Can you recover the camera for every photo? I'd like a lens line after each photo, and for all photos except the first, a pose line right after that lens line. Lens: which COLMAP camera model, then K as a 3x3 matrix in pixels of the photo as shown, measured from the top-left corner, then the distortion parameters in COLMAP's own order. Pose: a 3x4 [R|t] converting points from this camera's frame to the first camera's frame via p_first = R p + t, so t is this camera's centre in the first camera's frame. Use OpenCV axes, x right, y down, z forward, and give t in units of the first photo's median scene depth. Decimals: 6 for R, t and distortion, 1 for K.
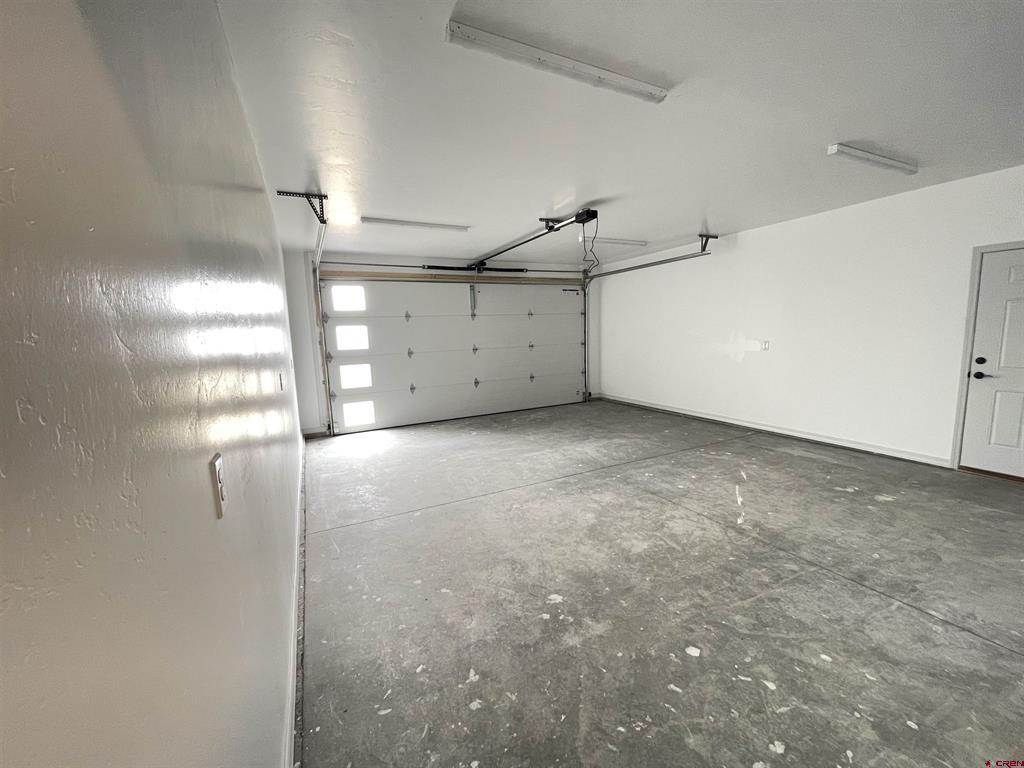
lens RADIAL K [[409.4, 0, 512.0], [0, 409.4, 384.0], [0, 0, 1]] dist [-0.008885, 0.005863]
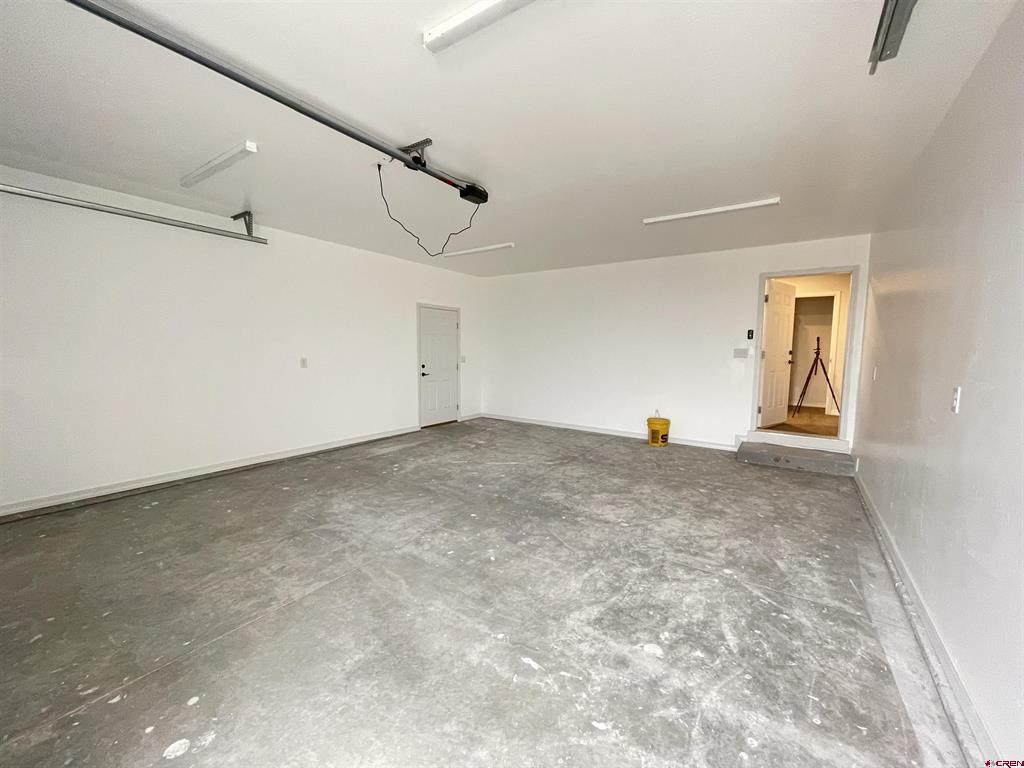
lens RADIAL K [[409.4, 0, 512.0], [0, 409.4, 384.0], [0, 0, 1]] dist [-0.008885, 0.005863]
pose [[-0.482030, -0.047217, 0.874881, -0.627273], [0.119178, 0.985732, 0.118863, -0.147762], [-0.868011, 0.161562, -0.469526, 1.517994]]
